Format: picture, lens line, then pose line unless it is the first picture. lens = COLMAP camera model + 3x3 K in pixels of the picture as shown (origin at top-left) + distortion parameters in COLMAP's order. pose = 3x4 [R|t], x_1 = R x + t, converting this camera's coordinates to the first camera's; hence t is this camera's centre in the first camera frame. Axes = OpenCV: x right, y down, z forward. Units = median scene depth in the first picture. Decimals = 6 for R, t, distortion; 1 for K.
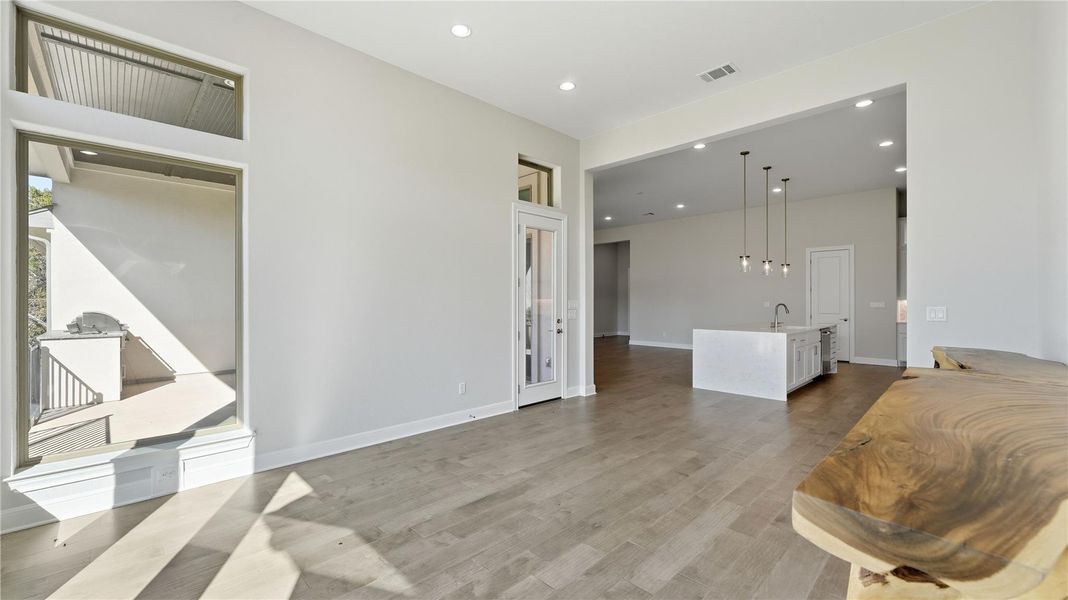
lens RADIAL K [[428.9, 0, 529.2], [0, 428.9, 302.1], [0, 0, 1]] dist [-0.001281, 0.000092]
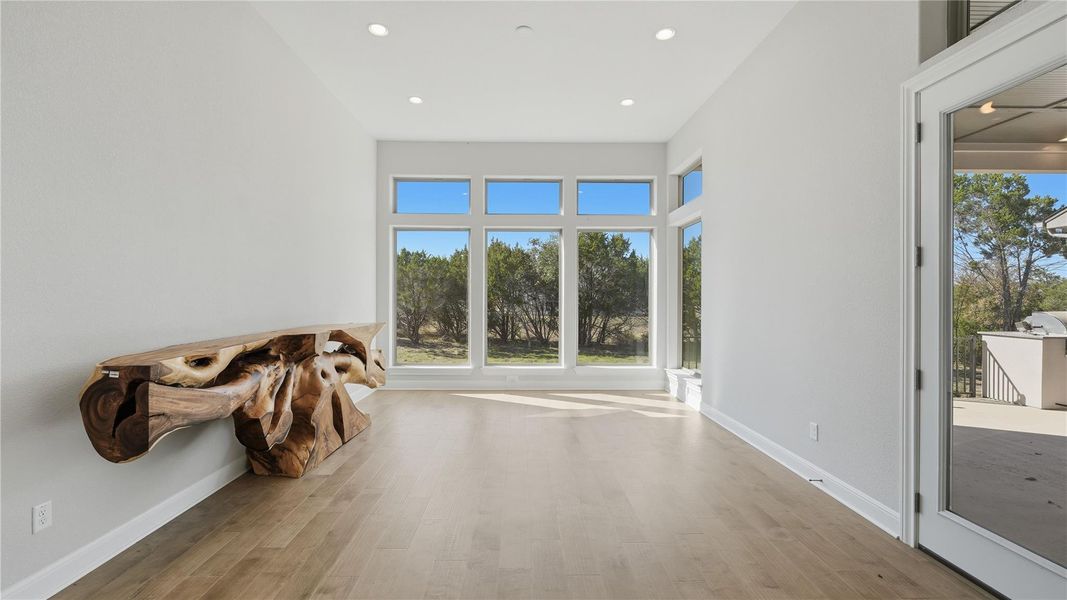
lens RADIAL K [[432.9, 0, 533.5], [0, 432.9, 300.0], [0, 0, 1]] dist [0.000559, 0.000205]
pose [[-0.674474, 0.001374, -0.738298, 0.742651], [-0.006581, 0.999947, 0.007874, -0.005095], [0.738270, 0.010170, -0.674429, 1.328373]]
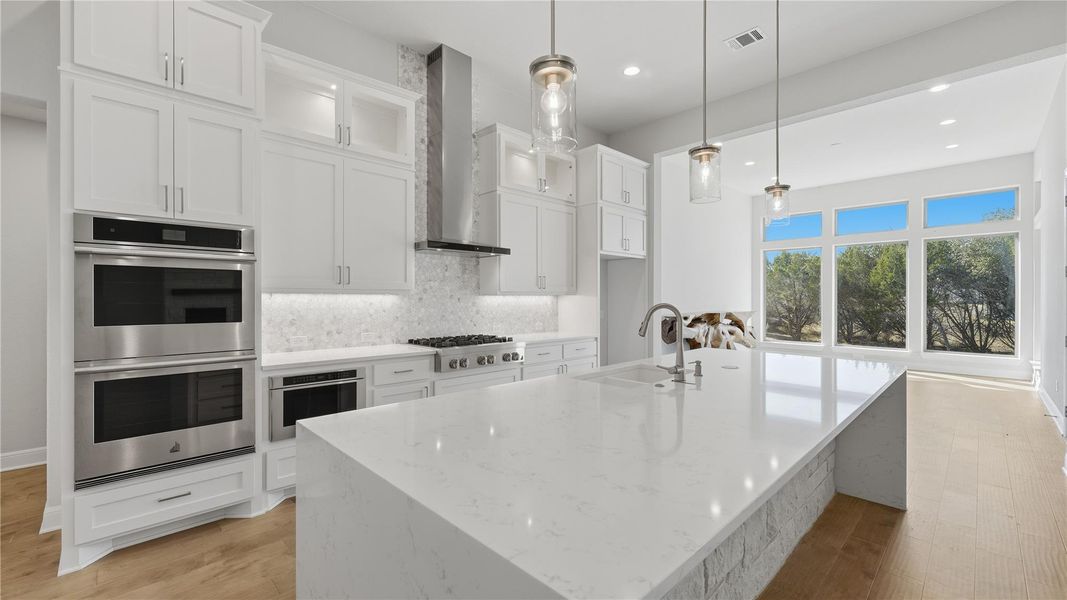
lens RADIAL K [[428.5, 0, 528.7], [0, 428.5, 302.1], [0, 0, 1]] dist [-0.001281, 0.000092]
pose [[-0.999925, 0.001536, 0.012186, 1.222561], [0.001746, 0.999850, 0.017237, -0.010010], [-0.012157, 0.017257, -0.999777, 2.332163]]
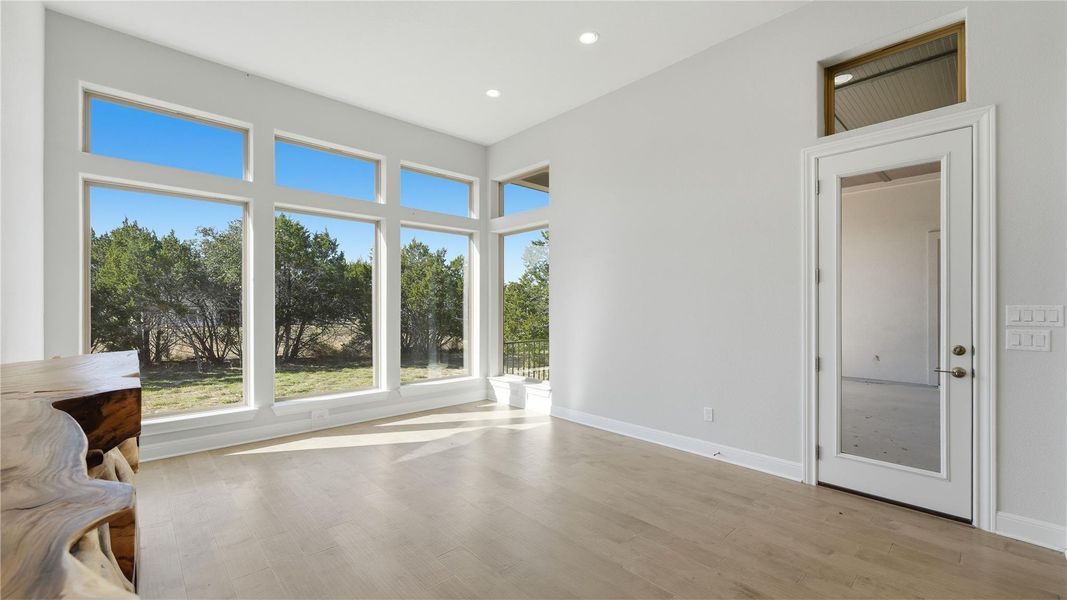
lens RADIAL K [[428.5, 0, 528.7], [0, 428.5, 302.1], [0, 0, 1]] dist [-0.001281, 0.000092]
pose [[-0.019196, -0.005769, -0.999799, 0.774829], [-0.004479, 0.999974, -0.005684, -0.004195], [0.999806, 0.004369, -0.019221, 0.797360]]
